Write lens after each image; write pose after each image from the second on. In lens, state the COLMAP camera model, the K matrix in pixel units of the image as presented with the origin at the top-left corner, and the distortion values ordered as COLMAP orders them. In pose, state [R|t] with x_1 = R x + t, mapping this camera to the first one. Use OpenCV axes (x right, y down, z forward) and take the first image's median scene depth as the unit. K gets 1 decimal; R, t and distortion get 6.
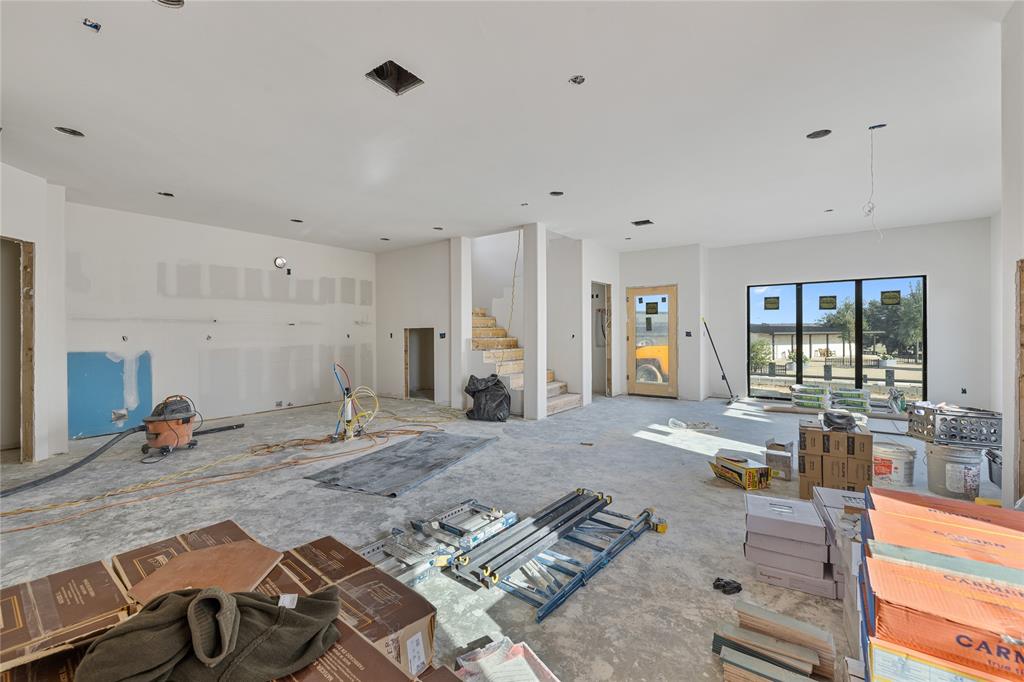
lens RADIAL K [[426.5, 0, 514.3], [0, 426.5, 329.2], [0, 0, 1]] dist [0.000411, 0.000031]
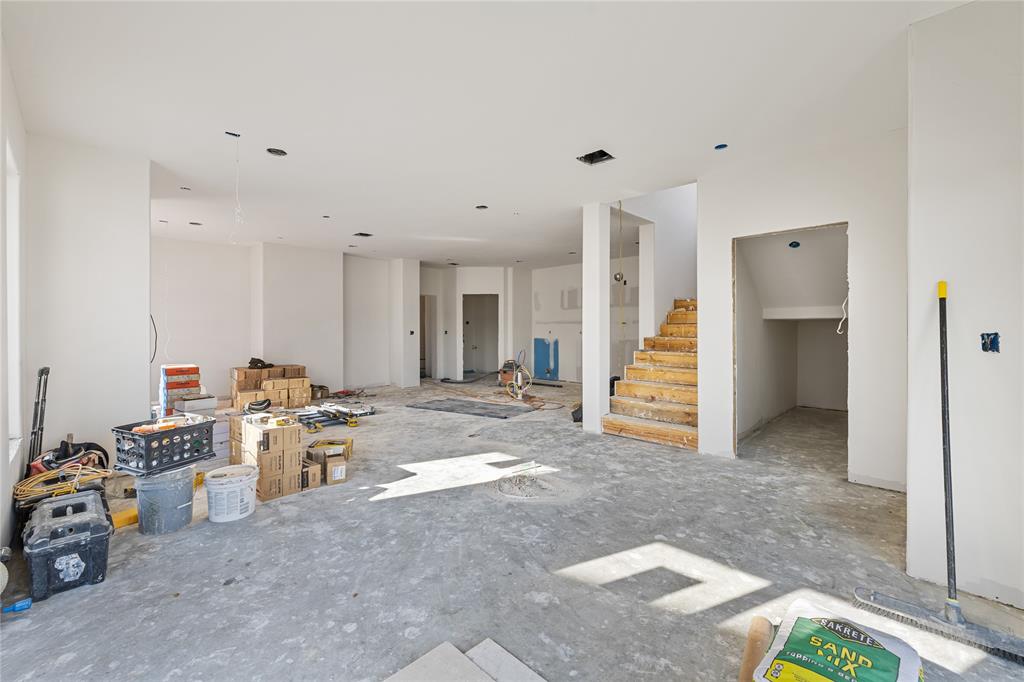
lens RADIAL K [[426.5, 0, 514.3], [0, 426.5, 329.2], [0, 0, 1]] dist [0.000411, 0.000031]
pose [[-0.134066, 0.008094, -0.990939, 1.046481], [0.004309, 0.999962, 0.007585, -0.006518], [0.990963, -0.003253, -0.134095, 1.094528]]
